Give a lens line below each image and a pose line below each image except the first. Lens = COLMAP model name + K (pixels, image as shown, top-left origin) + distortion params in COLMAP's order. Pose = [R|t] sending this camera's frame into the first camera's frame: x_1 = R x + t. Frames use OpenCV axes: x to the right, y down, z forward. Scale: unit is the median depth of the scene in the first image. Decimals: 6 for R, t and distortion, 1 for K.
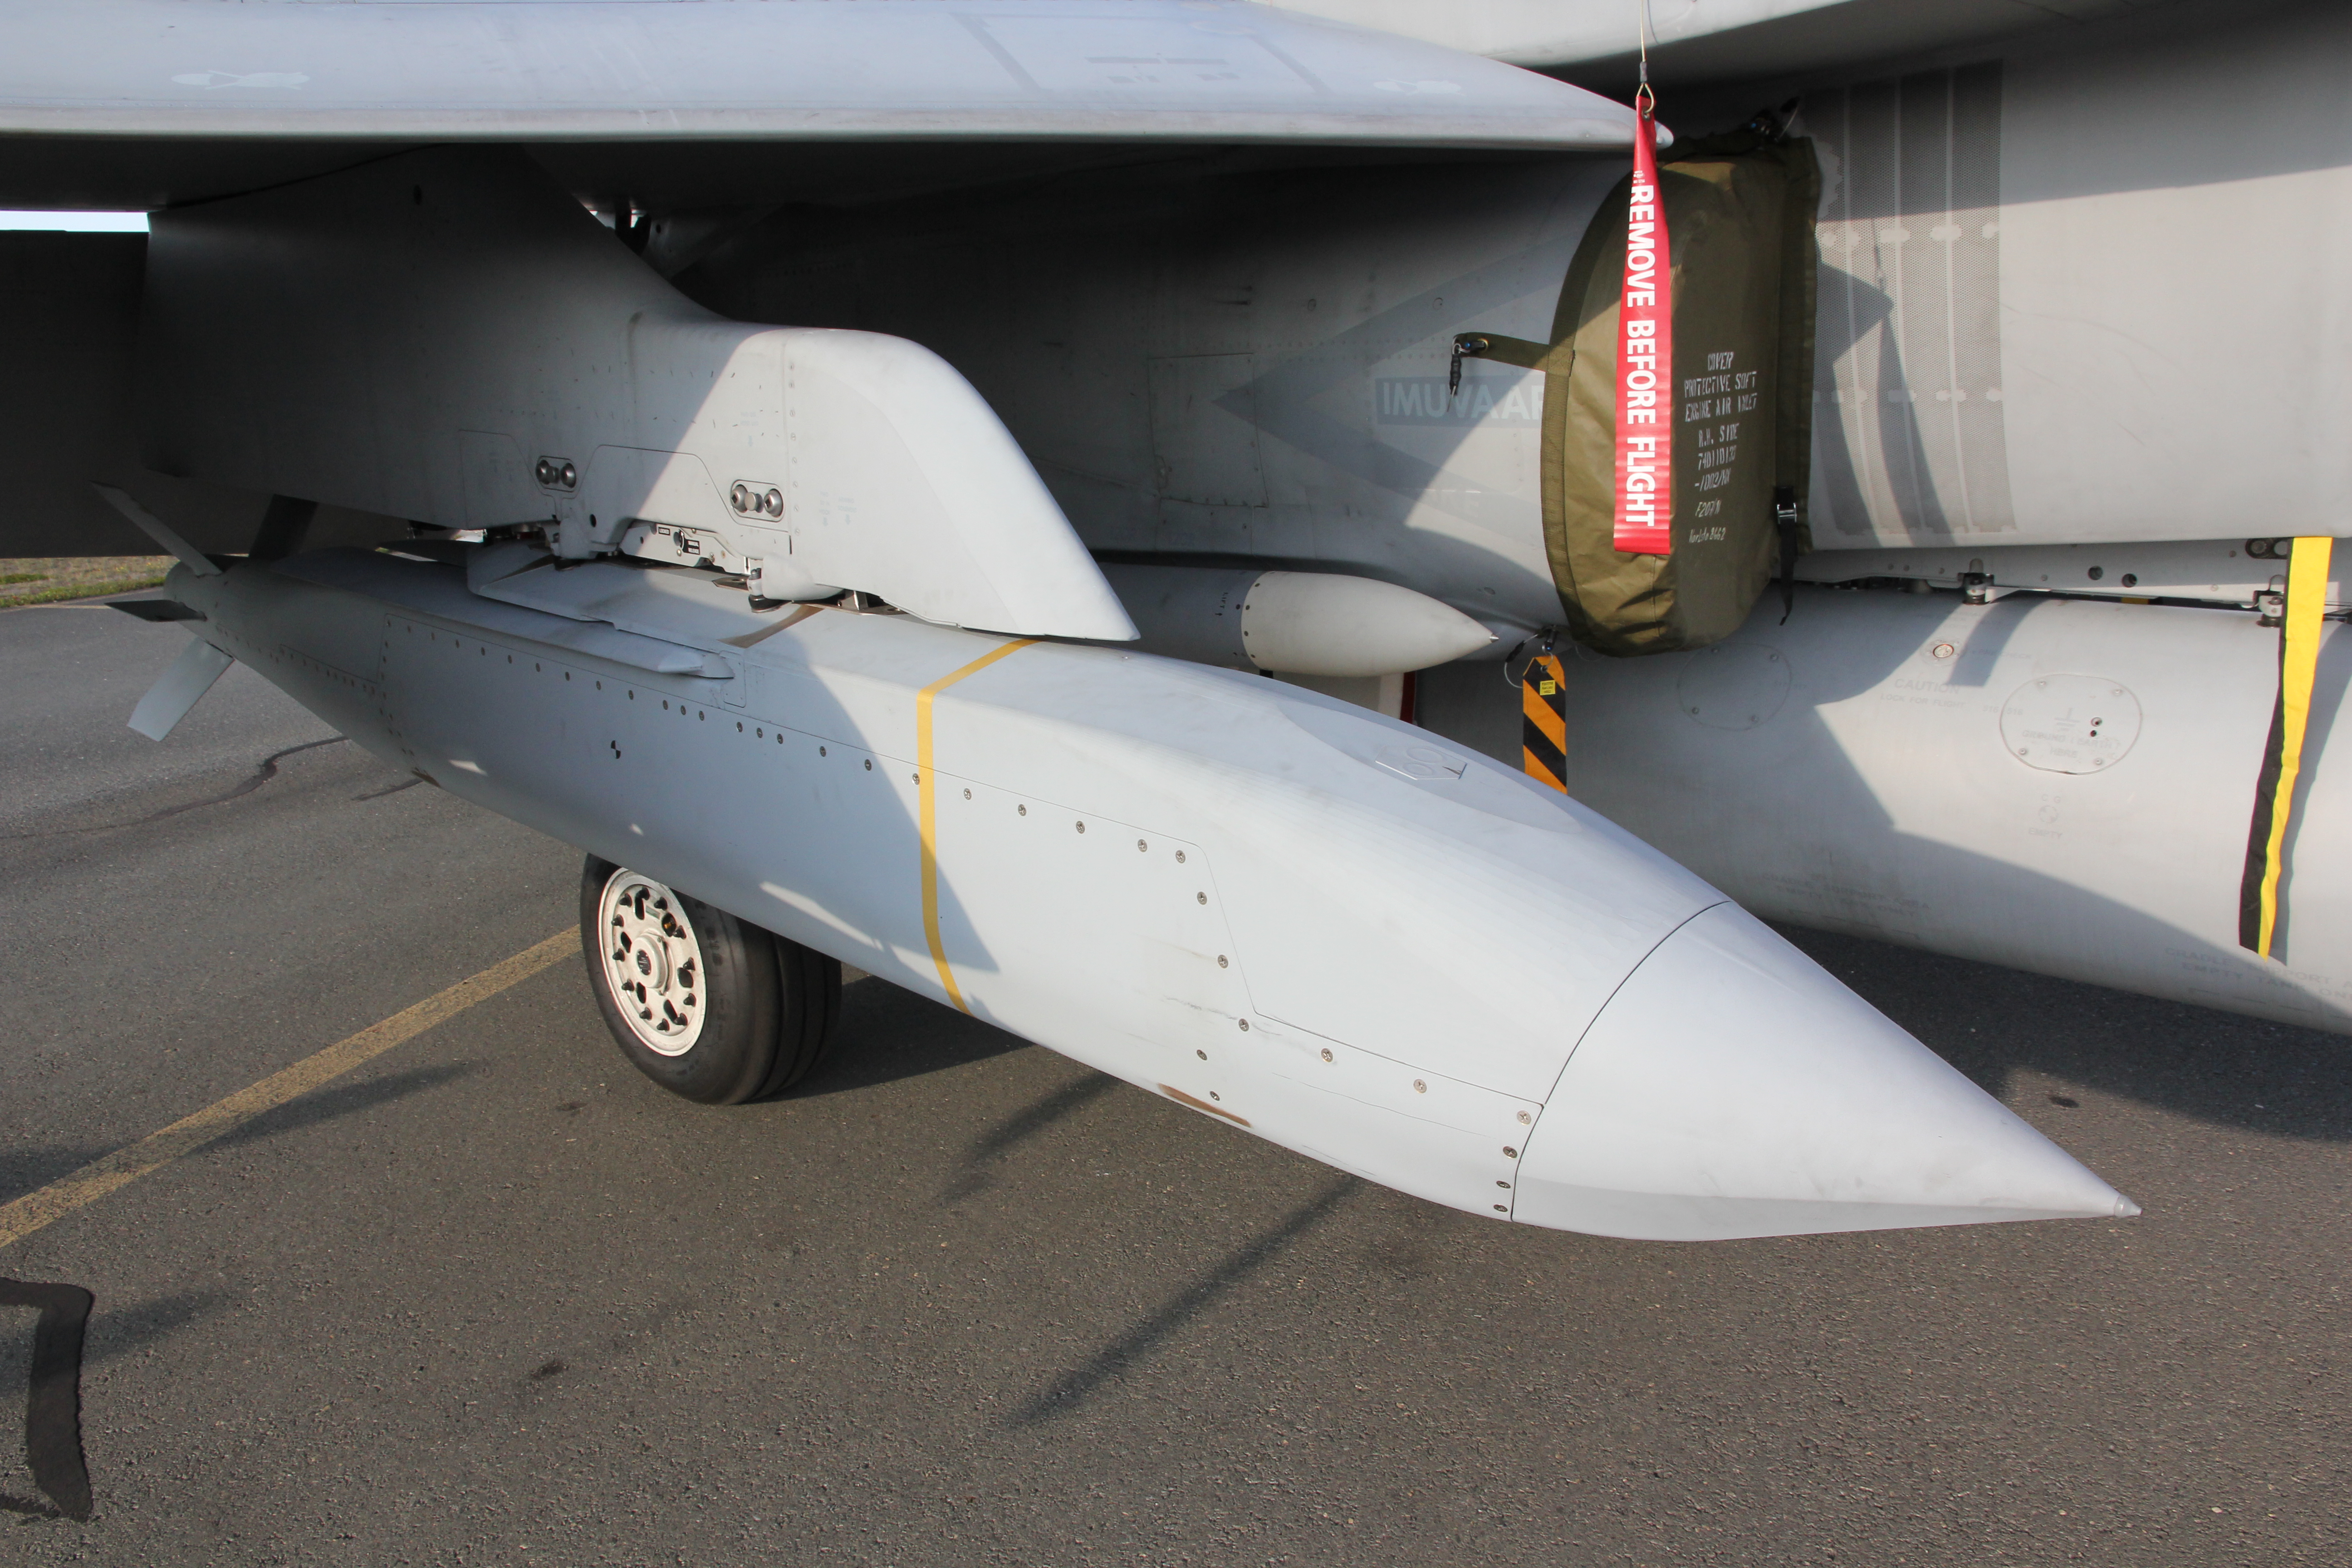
lens RADIAL K [[1777.7, 0, 1167.7], [0, 1777.7, 791.7], [0, 0, 1]] dist [-0.058316, -0.001419]
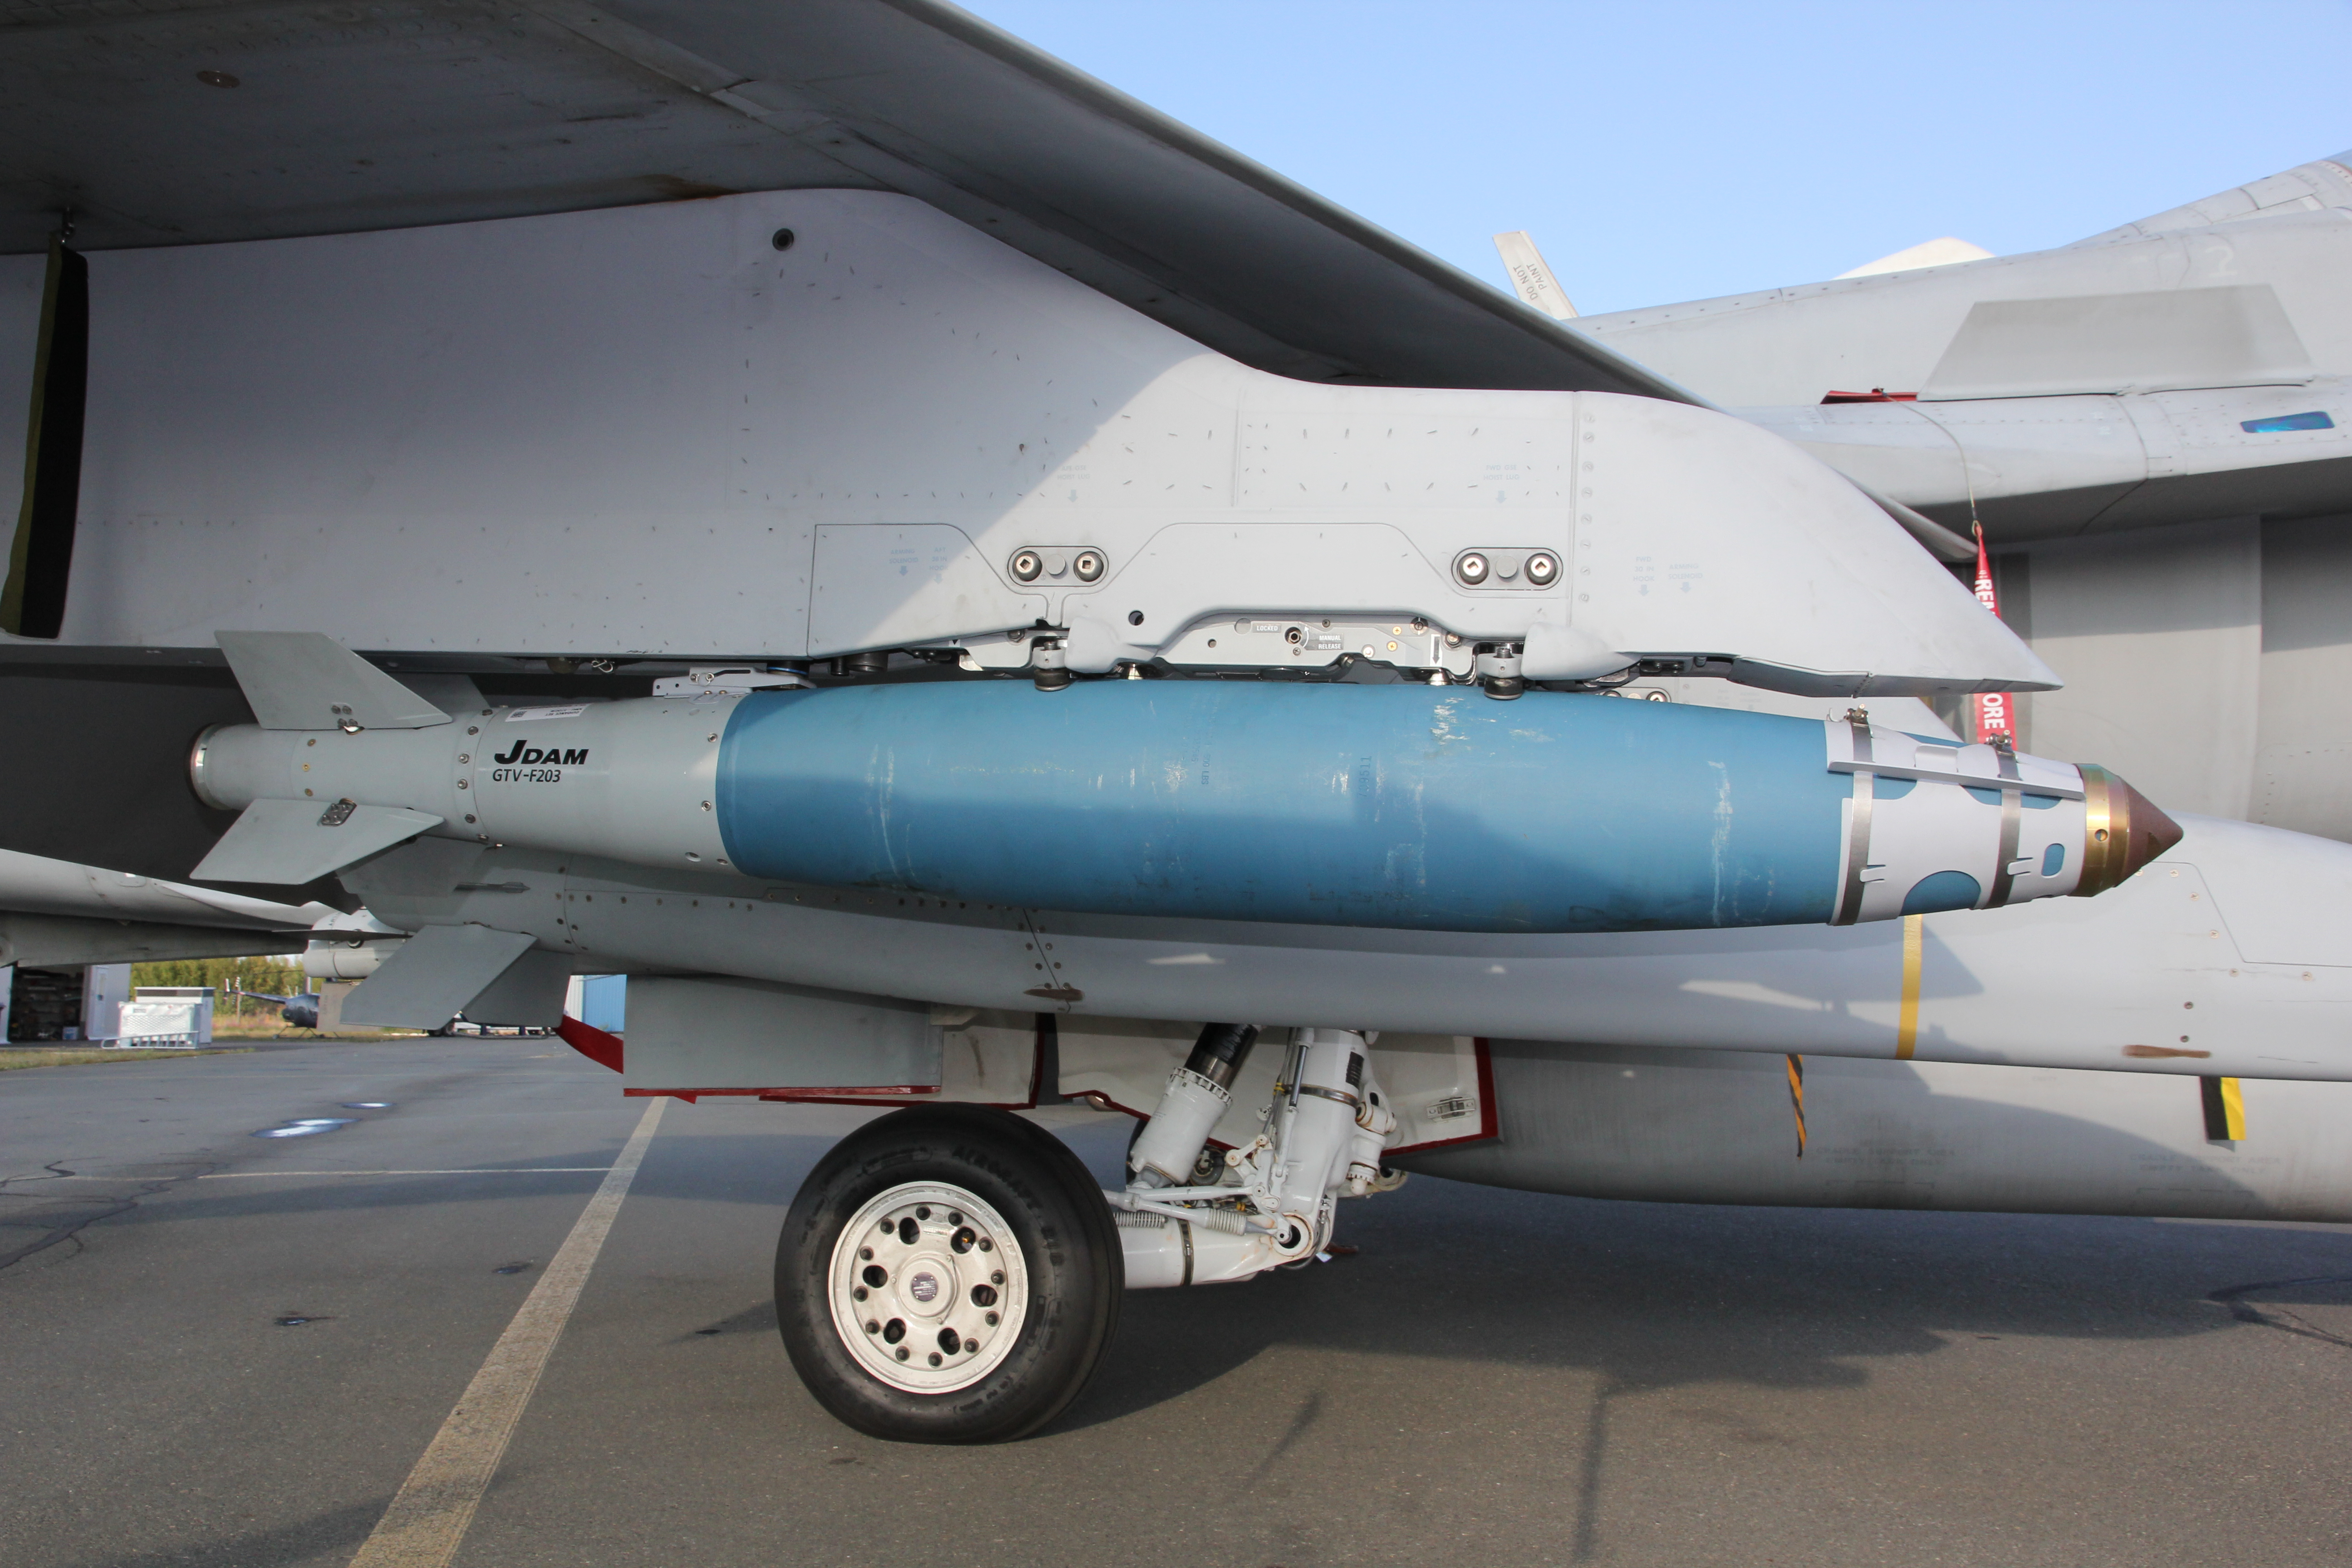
lens RADIAL K [[2059.7, 0, 1171.5], [0, 2059.7, 790.0], [0, 0, 1]] dist [-0.044275, 0.069271]
pose [[0.854885, 0.083413, 0.512068, -0.788503], [0.097000, 0.943890, -0.315693, 0.210812], [-0.509669, 0.319552, 0.798827, -0.021801]]
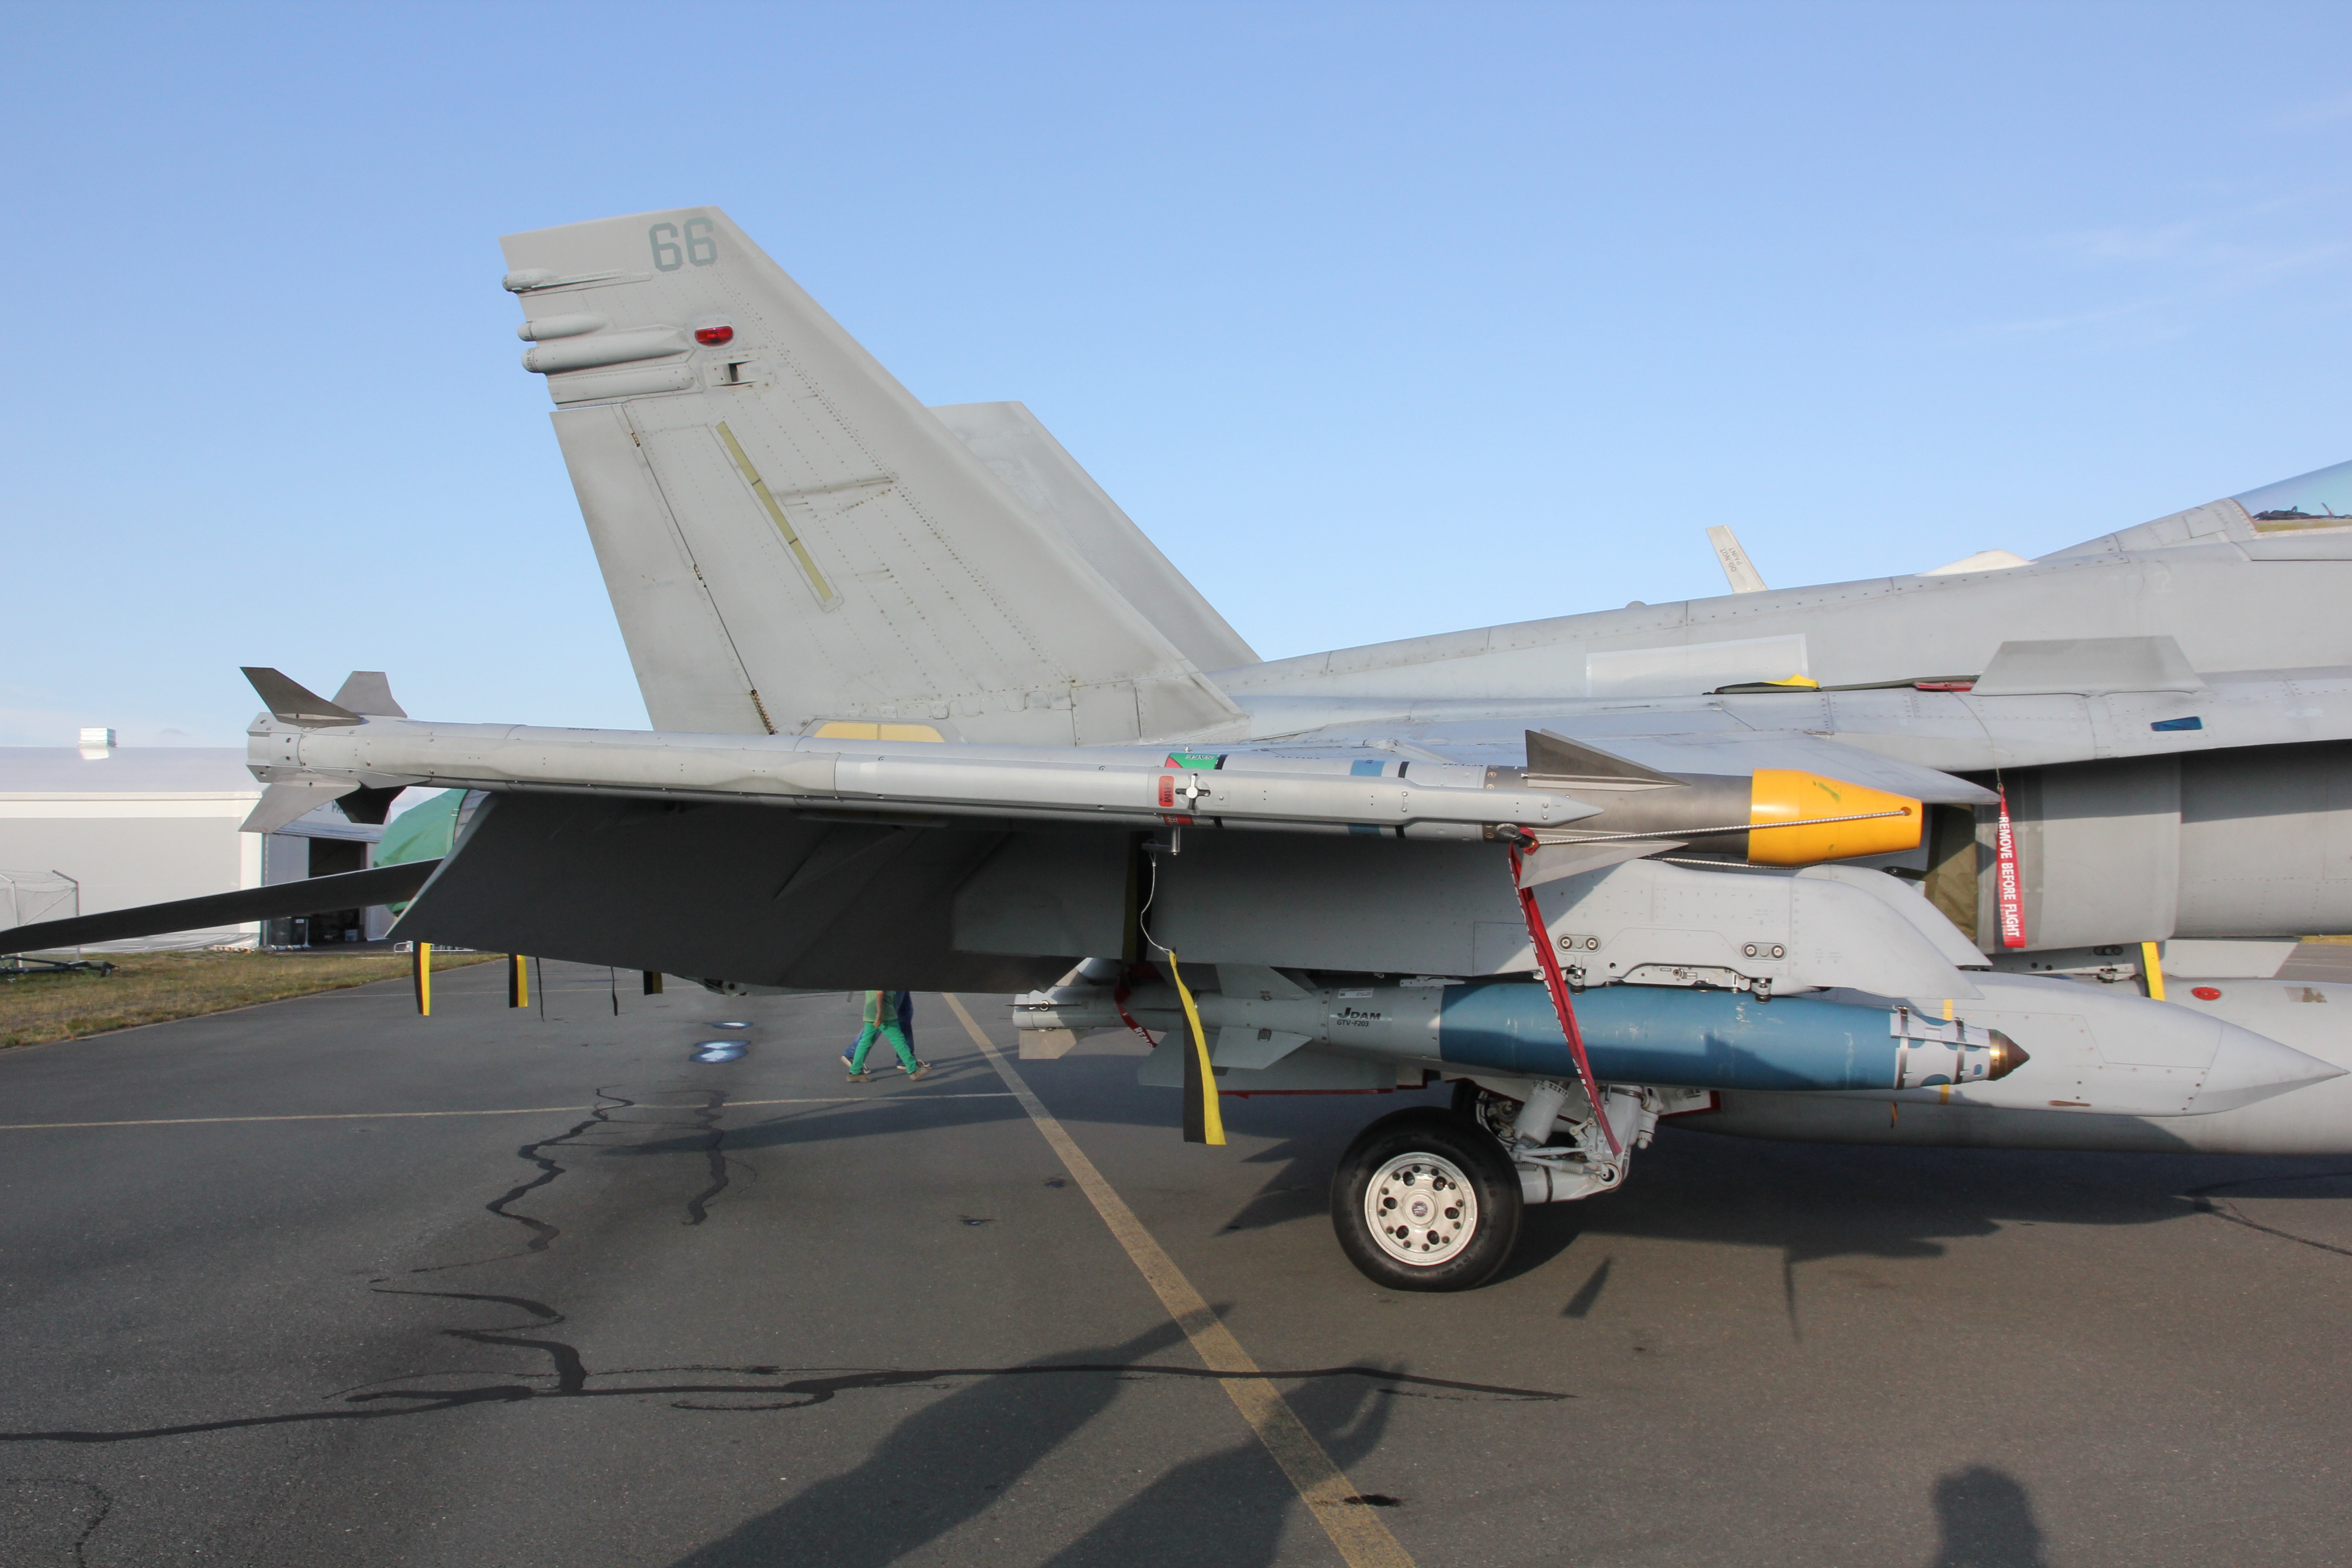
lens RADIAL K [[2059.7, 0, 1175.4], [0, 2059.7, 776.0], [0, 0, 1]] dist [-0.044275, 0.069271]
pose [[0.887514, 0.033545, 0.459557, -1.499706], [0.100460, 0.959268, -0.264033, 0.204022], [-0.449695, 0.280500, 0.847994, -0.749560]]
